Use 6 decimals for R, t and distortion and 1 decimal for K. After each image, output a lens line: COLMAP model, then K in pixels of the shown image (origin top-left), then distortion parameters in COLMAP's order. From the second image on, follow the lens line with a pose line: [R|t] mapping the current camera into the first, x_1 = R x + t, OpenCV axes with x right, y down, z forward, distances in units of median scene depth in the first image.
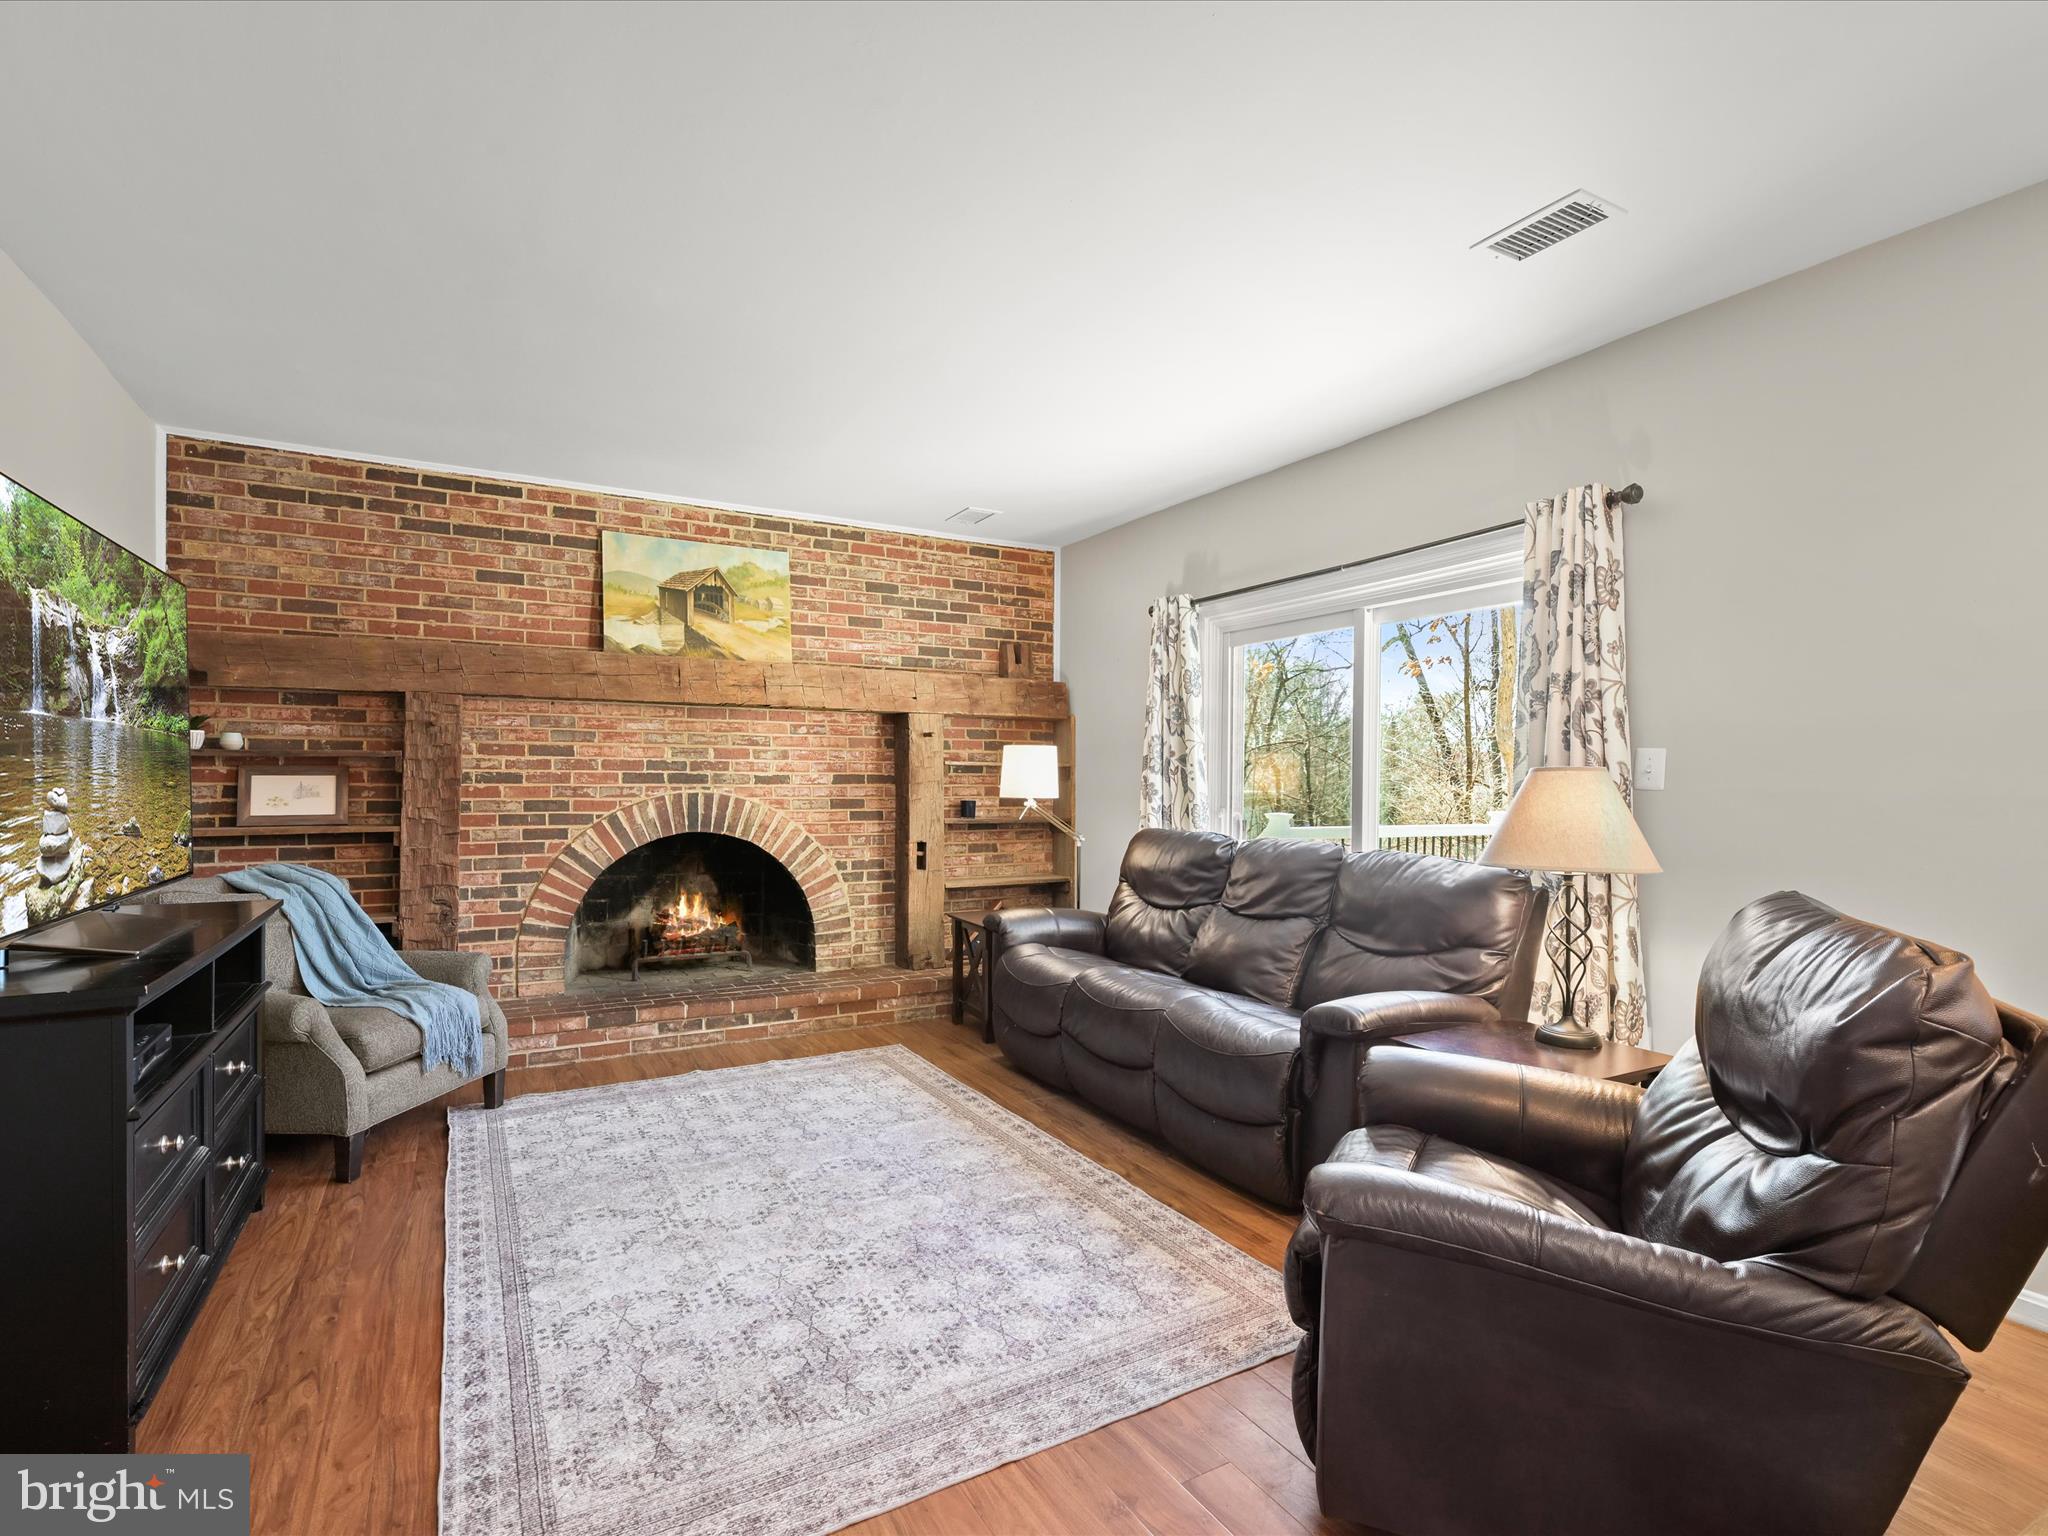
lens RADIAL K [[1001.2, 0, 1023.9], [0, 1001.2, 786.4], [0, 0, 1]] dist [0.000396, -0.000258]
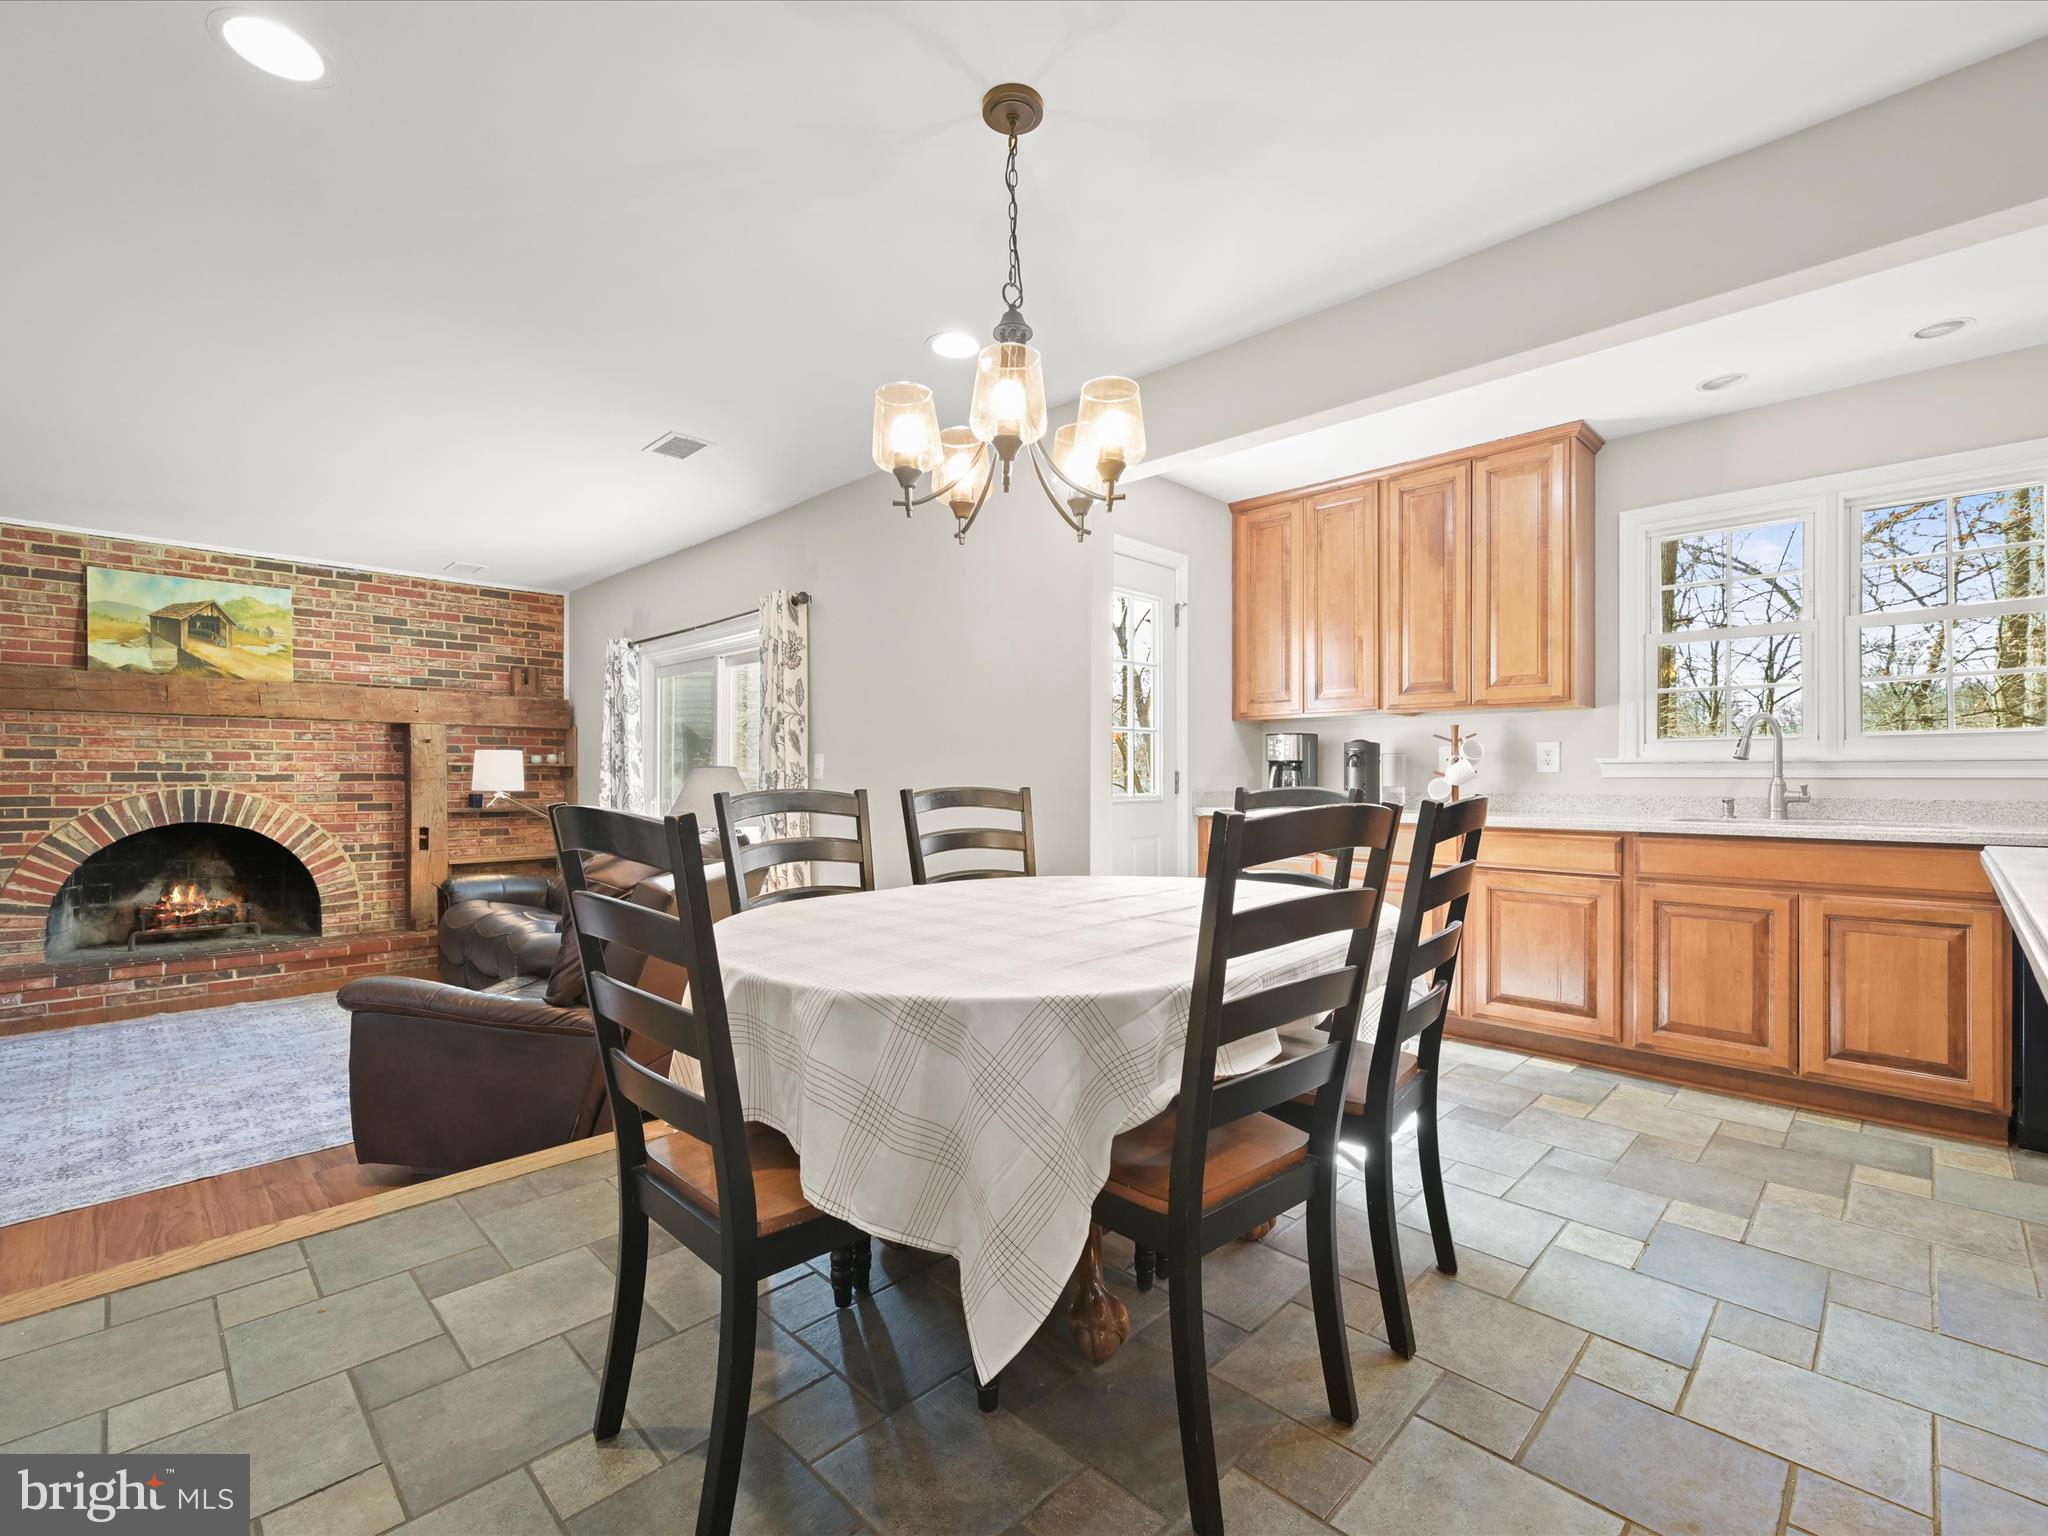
lens RADIAL K [[915.2, 0, 1025.5], [0, 915.2, 777.7], [0, 0, 1]] dist [-0.001401, -0.000314]
pose [[0.961265, -0.006196, 0.275557, 0.334297], [0.008202, 0.999948, -0.006128, 0.007564], [-0.275504, 0.008151, 0.961265, -0.324651]]
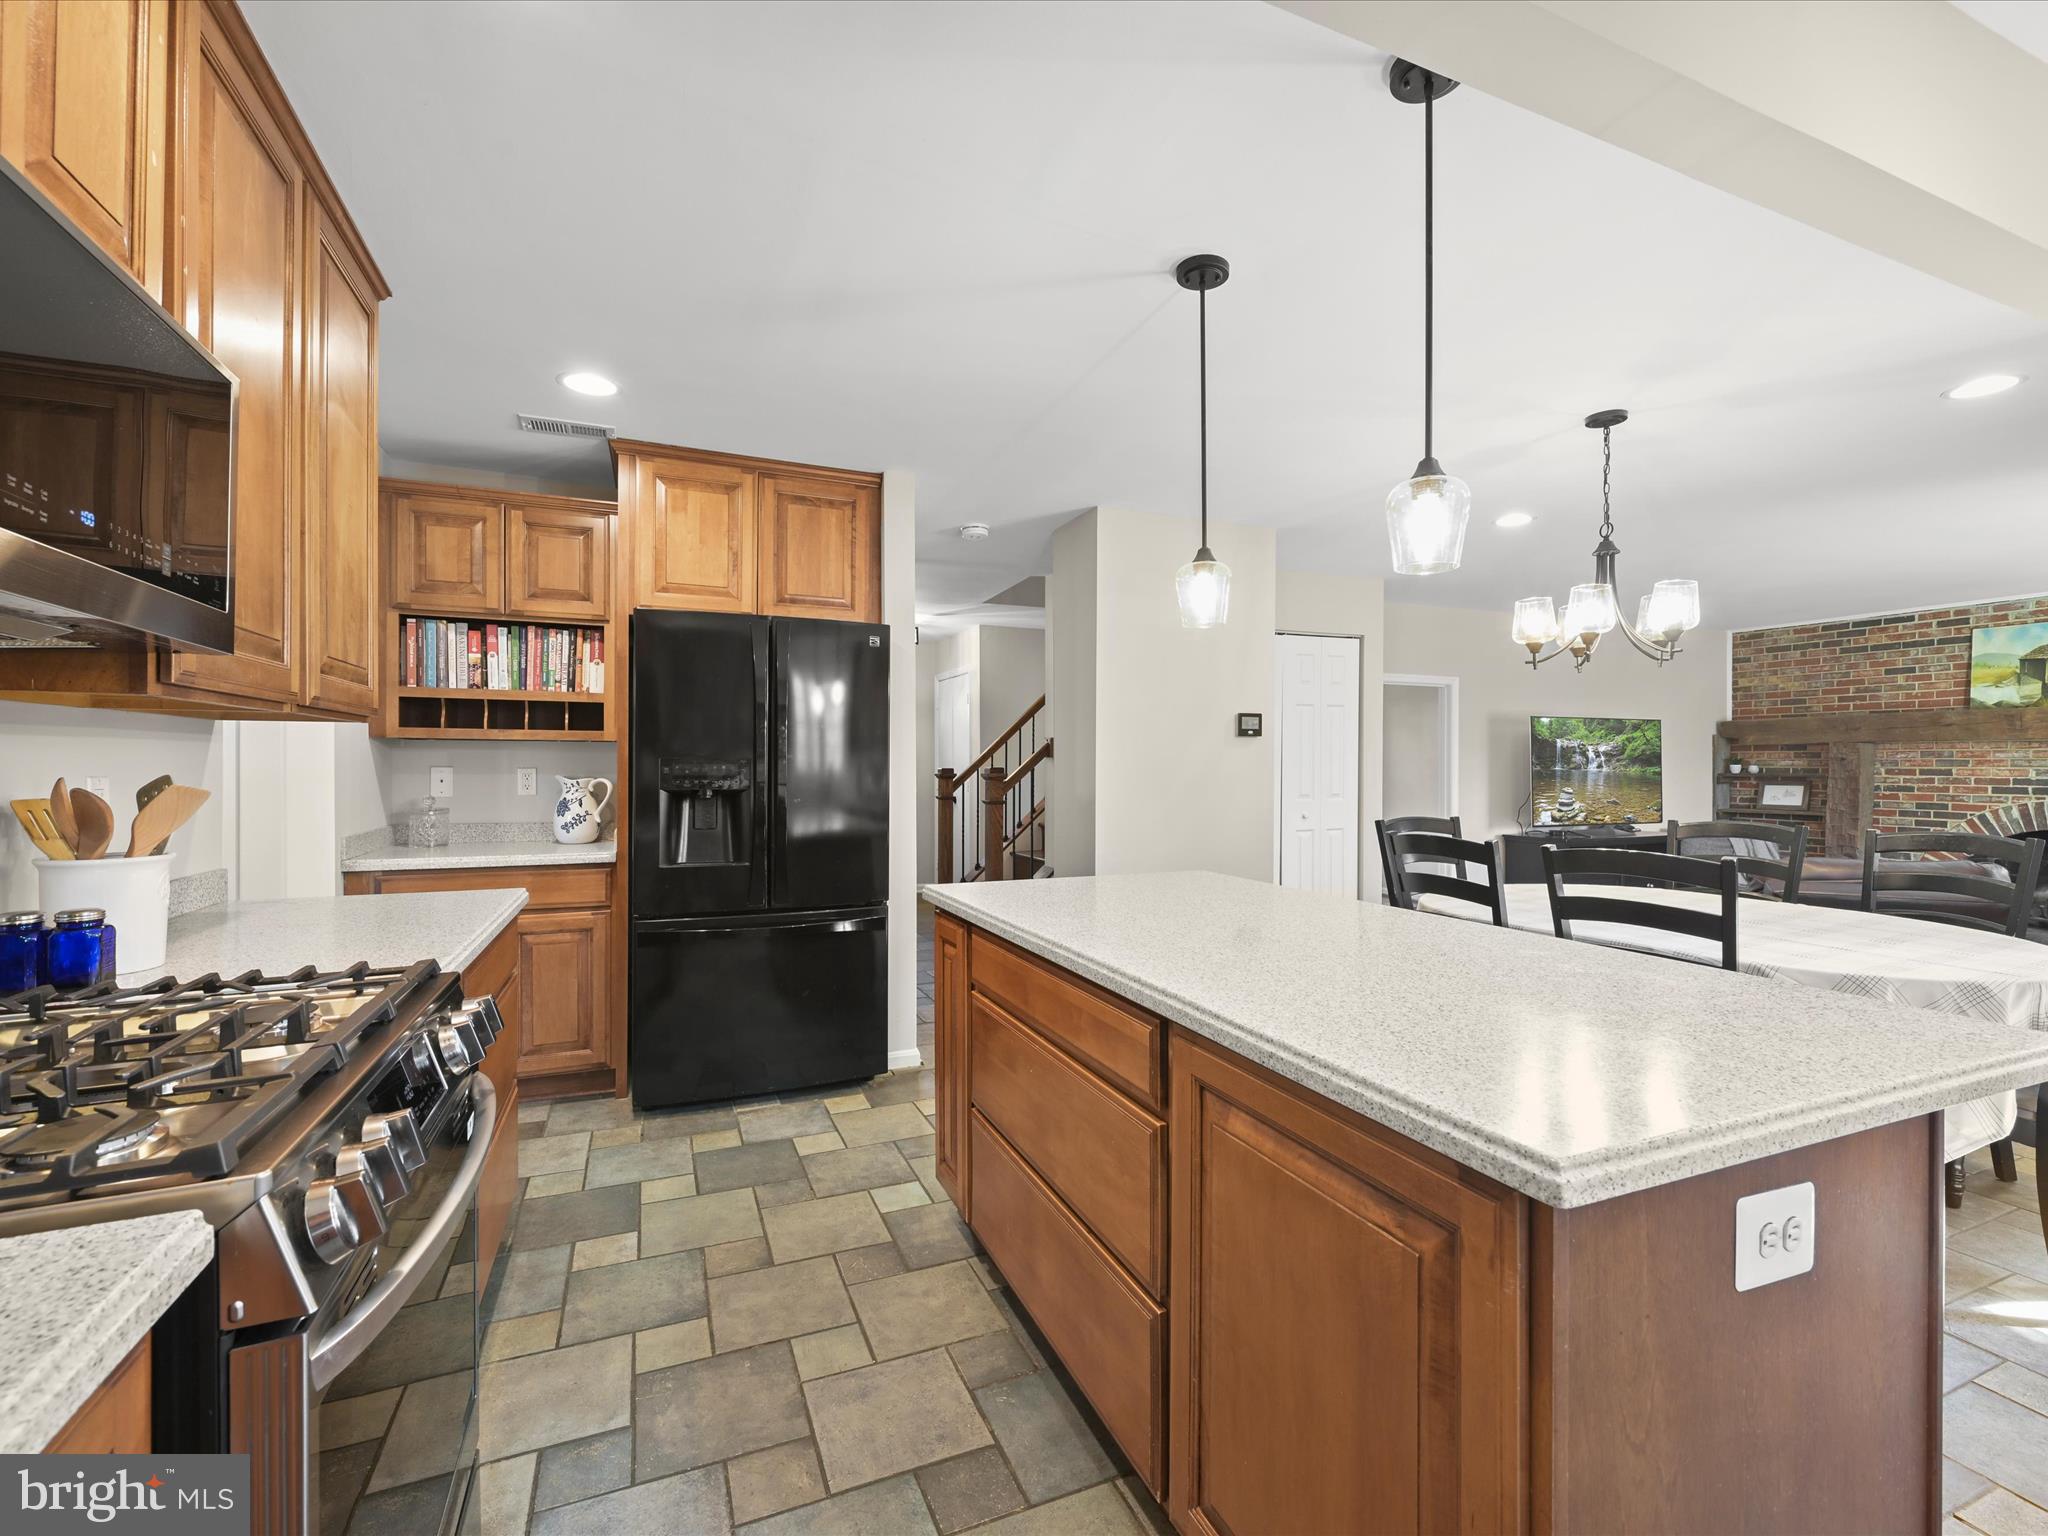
lens RADIAL K [[905.3, 0, 1024.0], [0, 905.3, 768.0], [0, 0, 1]] dist [-0.005421, -0.000188]
pose [[-0.113441, -0.000944, -0.993544, 1.102311], [-0.010898, 0.999941, 0.000294, -0.026274], [0.993485, 0.010861, -0.113444, -0.287475]]
